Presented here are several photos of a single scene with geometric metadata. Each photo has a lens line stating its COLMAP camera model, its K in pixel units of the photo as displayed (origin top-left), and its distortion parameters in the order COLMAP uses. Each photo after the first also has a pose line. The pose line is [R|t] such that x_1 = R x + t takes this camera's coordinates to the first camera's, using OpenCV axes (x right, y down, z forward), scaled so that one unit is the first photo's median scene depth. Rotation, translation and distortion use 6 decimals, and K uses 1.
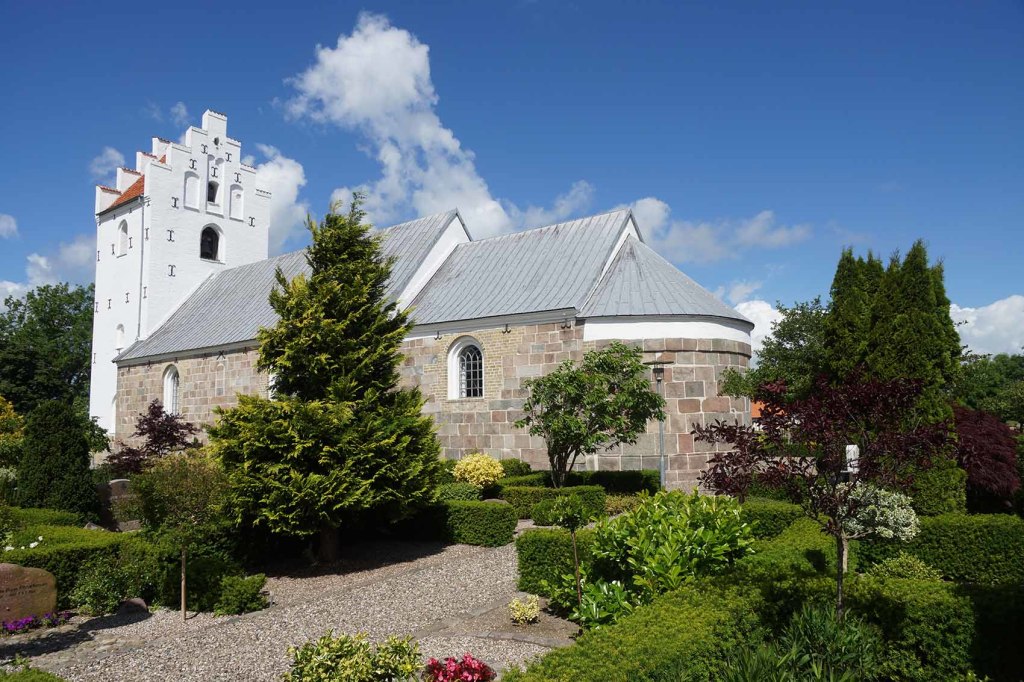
lens RADIAL K [[690.4, 0, 512.9], [0, 690.4, 348.0], [0, 0, 1]] dist [-0.003424, 0.000369]
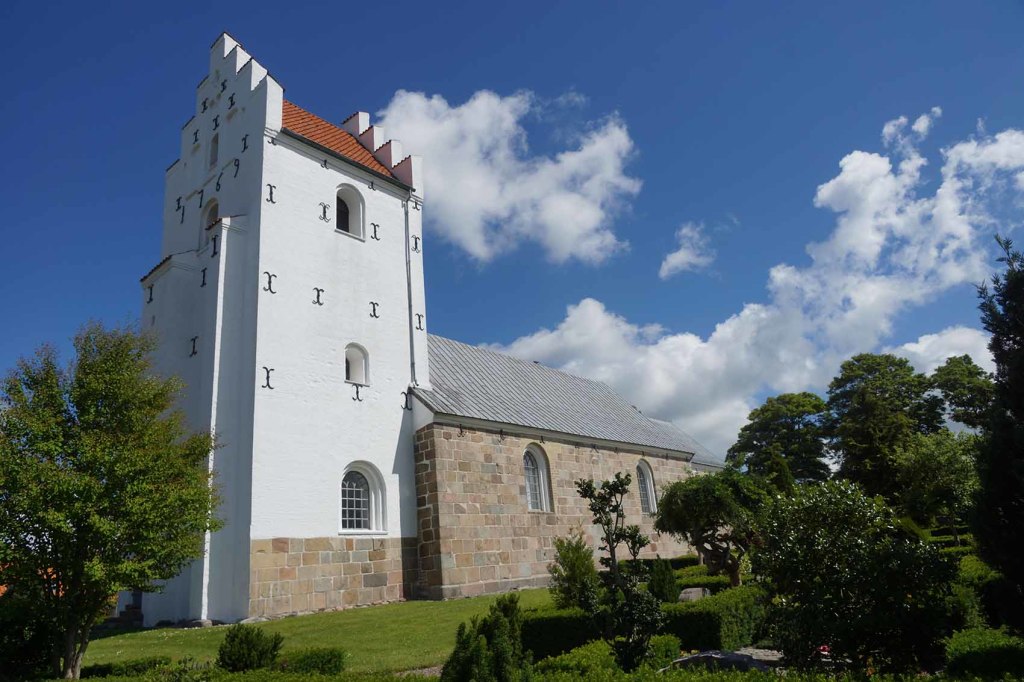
lens RADIAL K [[690.4, 0, 509.4], [0, 690.4, 337.4], [0, 0, 1]] dist [-0.003424, 0.000369]
pose [[0.079636, 0.344373, 0.935449, -1.250322], [-0.026089, 0.938828, -0.343396, 0.180398], [-0.996483, 0.002942, 0.083748, 0.915841]]
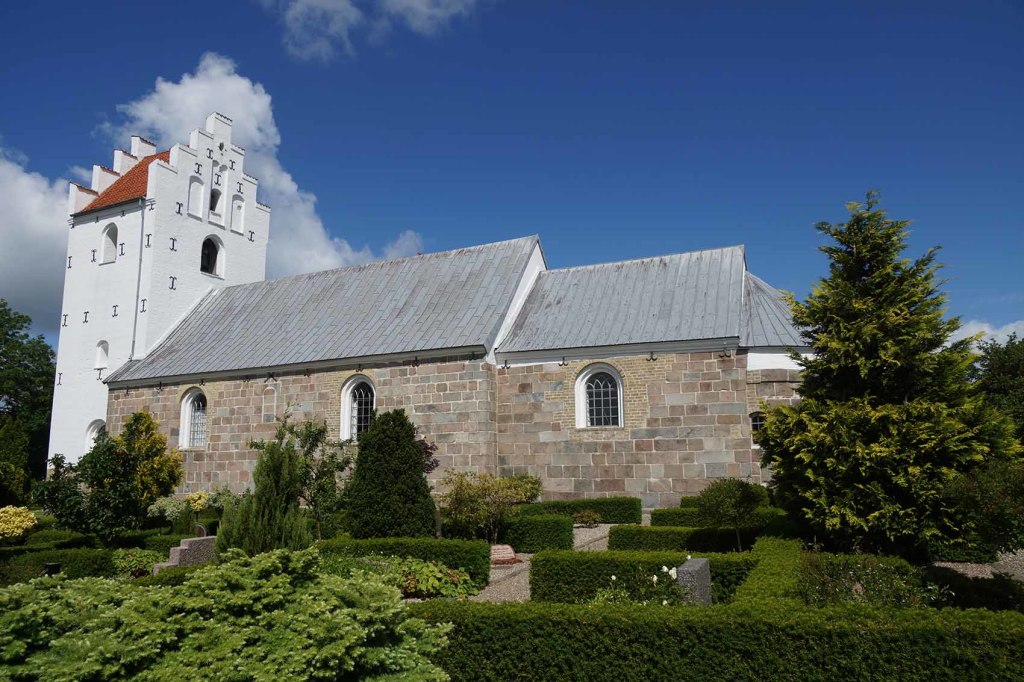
lens RADIAL K [[690.4, 0, 515.6], [0, 690.4, 346.6], [0, 0, 1]] dist [-0.003424, 0.000369]
pose [[0.979909, 0.039020, 0.195590, -0.253751], [-0.026787, 0.997538, -0.064803, 0.017756], [-0.197637, 0.058262, 0.978542, 0.045810]]
